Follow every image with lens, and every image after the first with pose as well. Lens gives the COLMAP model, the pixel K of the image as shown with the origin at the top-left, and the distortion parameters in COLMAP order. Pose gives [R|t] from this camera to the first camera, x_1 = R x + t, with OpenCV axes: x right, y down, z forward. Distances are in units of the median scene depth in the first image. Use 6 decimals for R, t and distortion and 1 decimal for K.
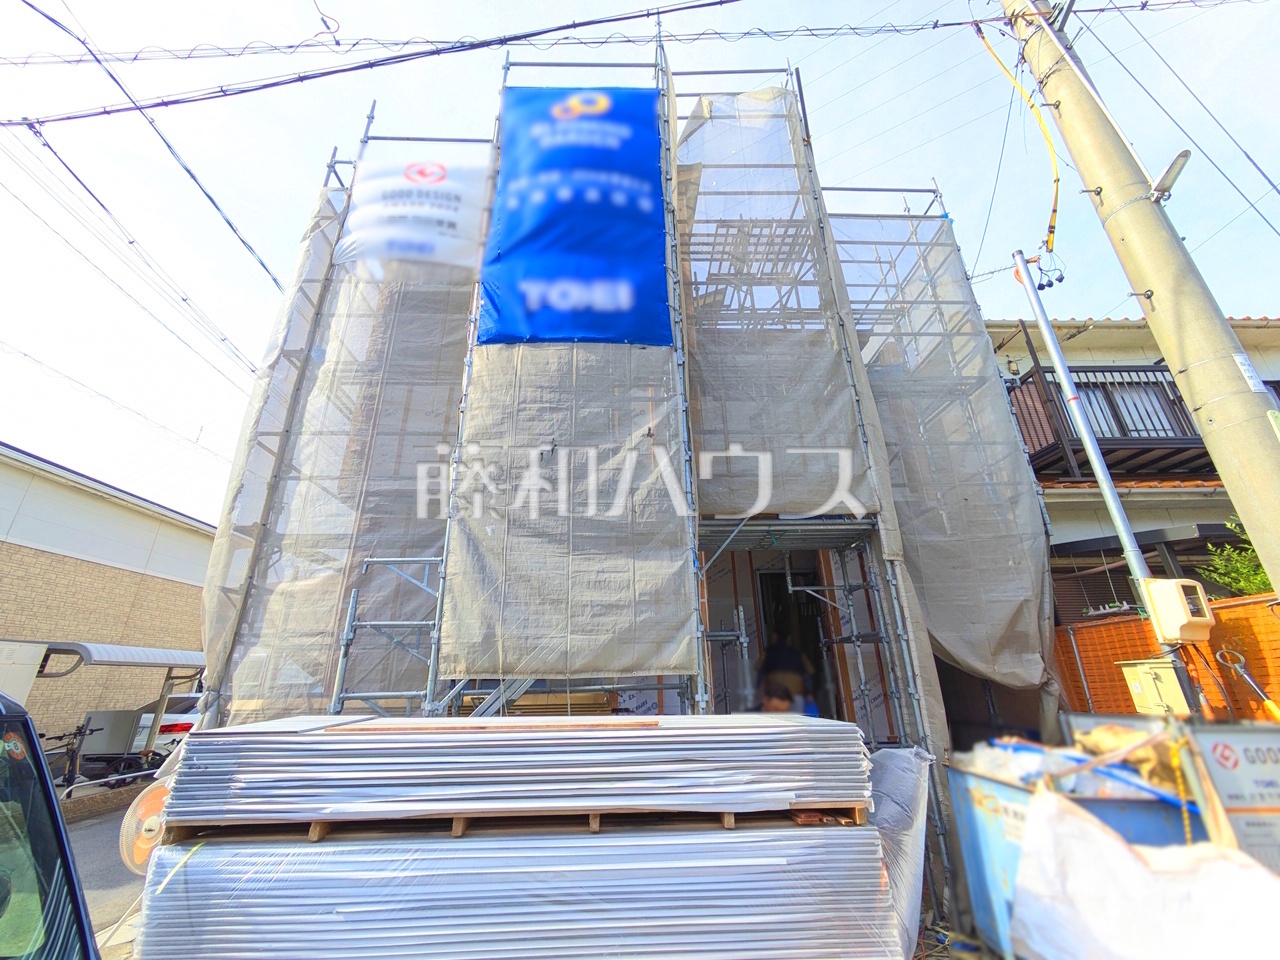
lens RADIAL K [[506.6, 0, 637.6], [0, 506.6, 482.4], [0, 0, 1]] dist [0.004236, -0.000740]
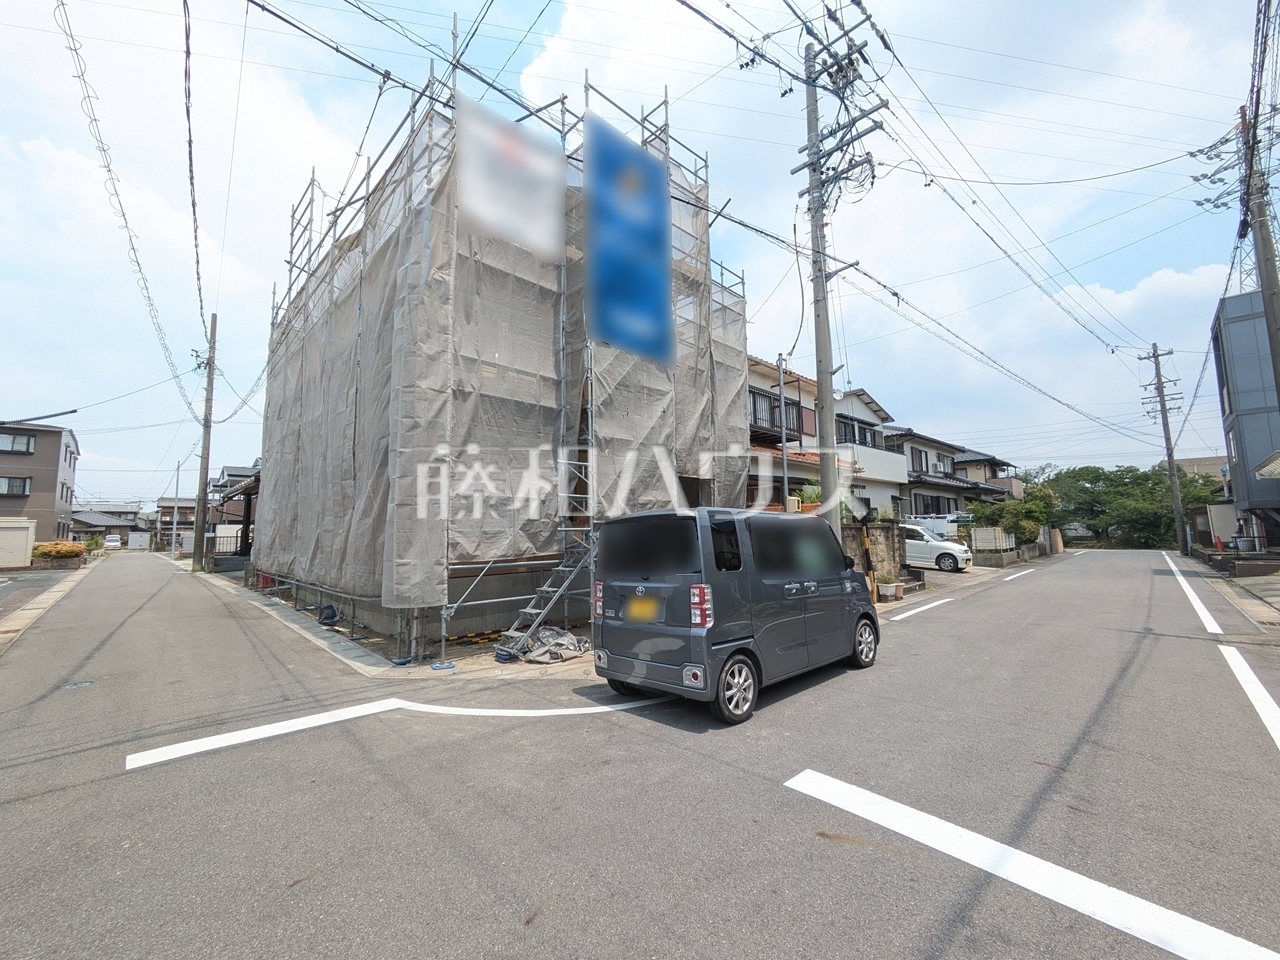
lens RADIAL K [[506.6, 0, 641.8], [0, 506.6, 480.7], [0, 0, 1]] dist [0.004236, -0.000740]
pose [[0.731105, 0.078642, 0.677718, -1.208340], [-0.252319, 0.954074, 0.161484, -0.117594], [-0.633894, -0.289063, 0.717371, -0.410153]]
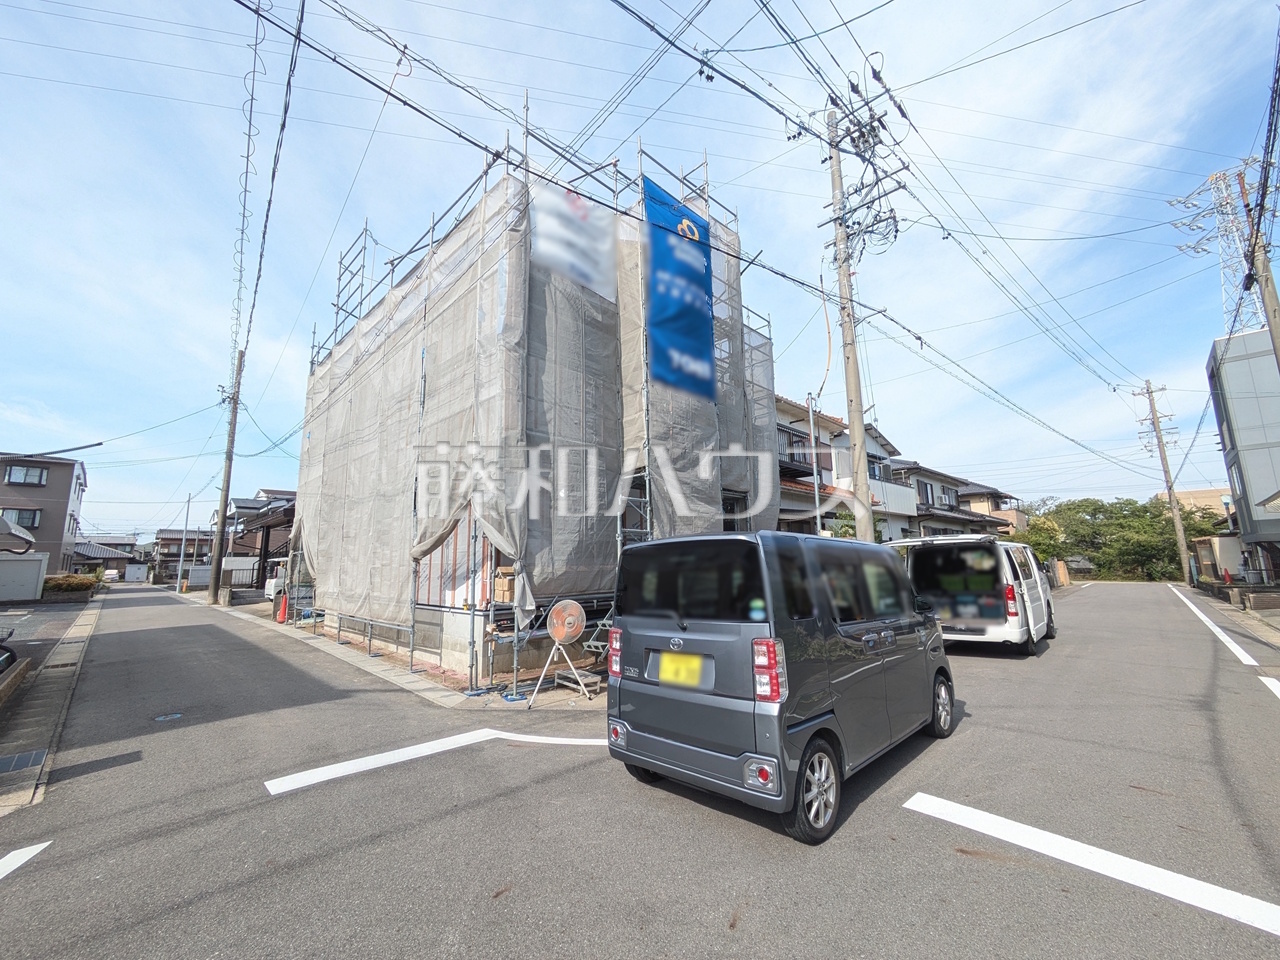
lens RADIAL K [[506.6, 0, 641.0], [0, 506.6, 479.9], [0, 0, 1]] dist [0.004236, -0.000740]
pose [[0.726589, 0.122092, 0.676137, -1.392615], [-0.253866, 0.962152, 0.099070, -0.093121], [-0.638452, -0.243631, 0.730085, -0.337833]]
